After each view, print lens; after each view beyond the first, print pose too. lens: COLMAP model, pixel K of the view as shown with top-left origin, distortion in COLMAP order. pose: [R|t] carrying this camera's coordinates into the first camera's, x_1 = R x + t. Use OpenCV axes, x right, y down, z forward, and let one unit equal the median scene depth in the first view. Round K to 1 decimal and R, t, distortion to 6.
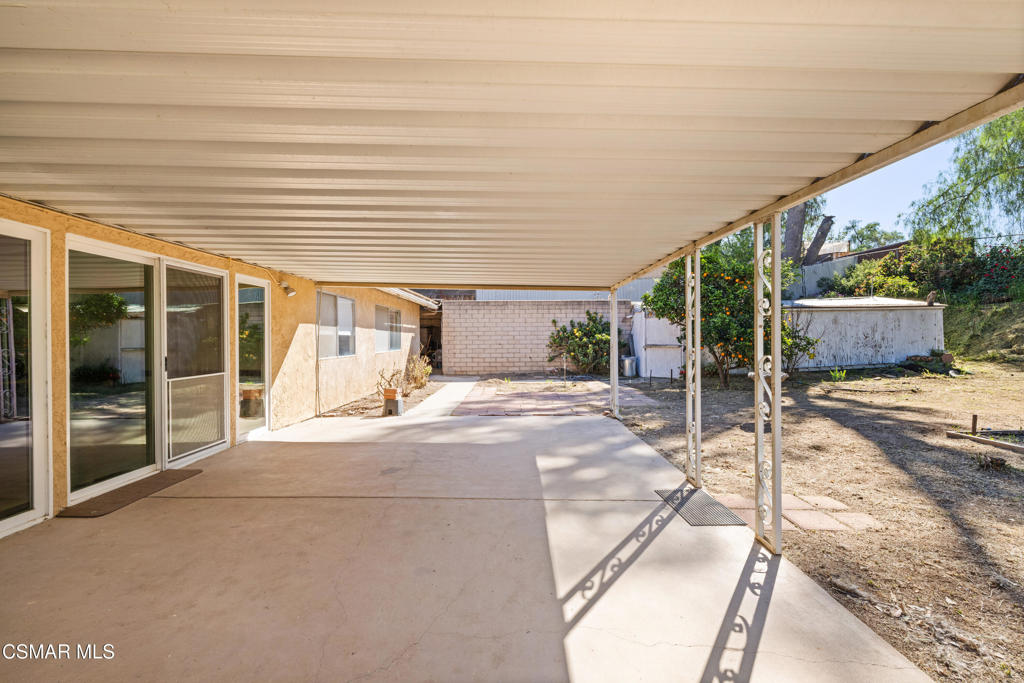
lens RADIAL K [[433.8, 0, 515.8], [0, 433.8, 340.0], [0, 0, 1]] dist [-0.000434, 0.000351]
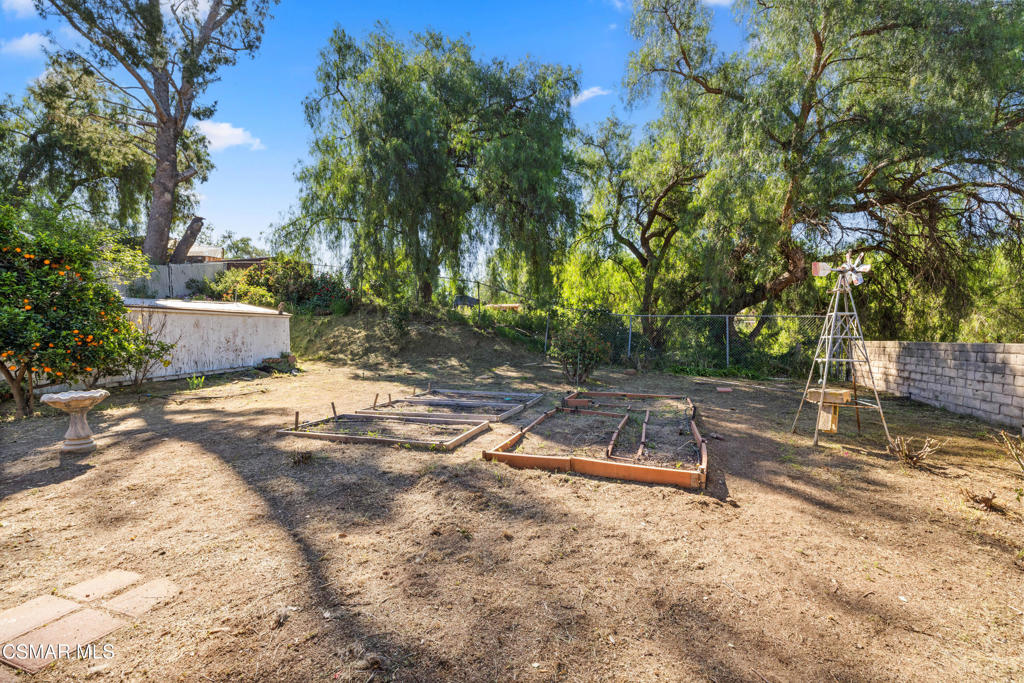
lens RADIAL K [[433.8, 0, 515.8], [0, 433.8, 340.0], [0, 0, 1]] dist [-0.000434, 0.000351]
pose [[0.319962, 0.003130, 0.947425, 0.051191], [0.005057, 0.999975, -0.005011, -0.001579], [-0.947417, 0.006394, 0.319938, 0.029987]]
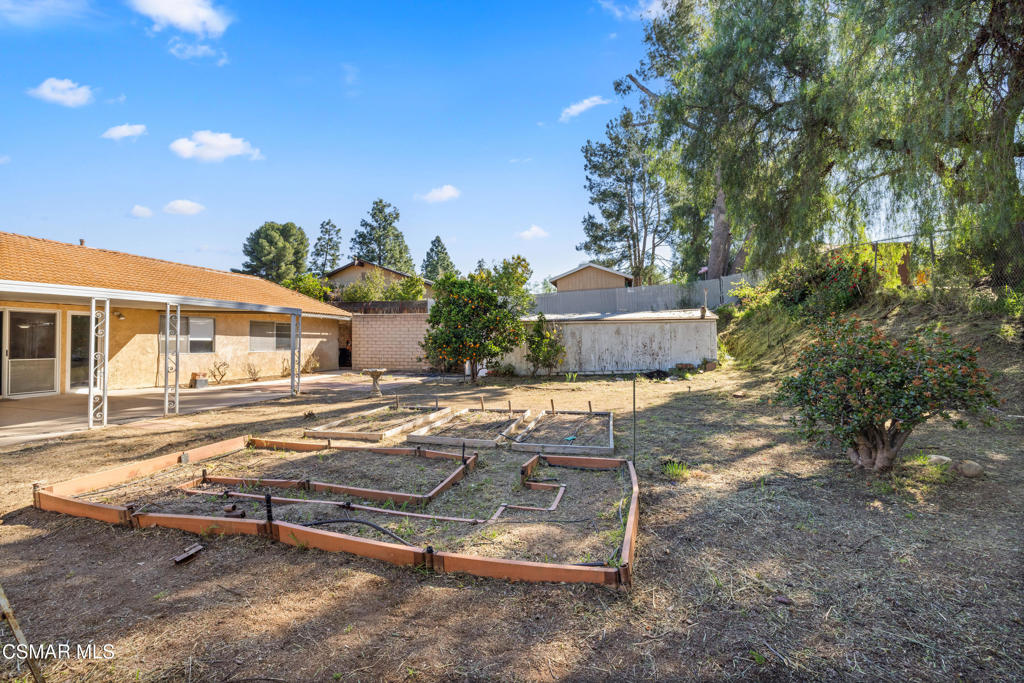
lens RADIAL K [[433.8, 0, 515.8], [0, 433.8, 340.0], [0, 0, 1]] dist [-0.000434, 0.000351]
pose [[0.970345, 0.011138, -0.241466, 0.628857], [-0.013086, 0.999893, -0.006465, -0.009230], [0.241368, 0.009434, 0.970388, -0.158021]]
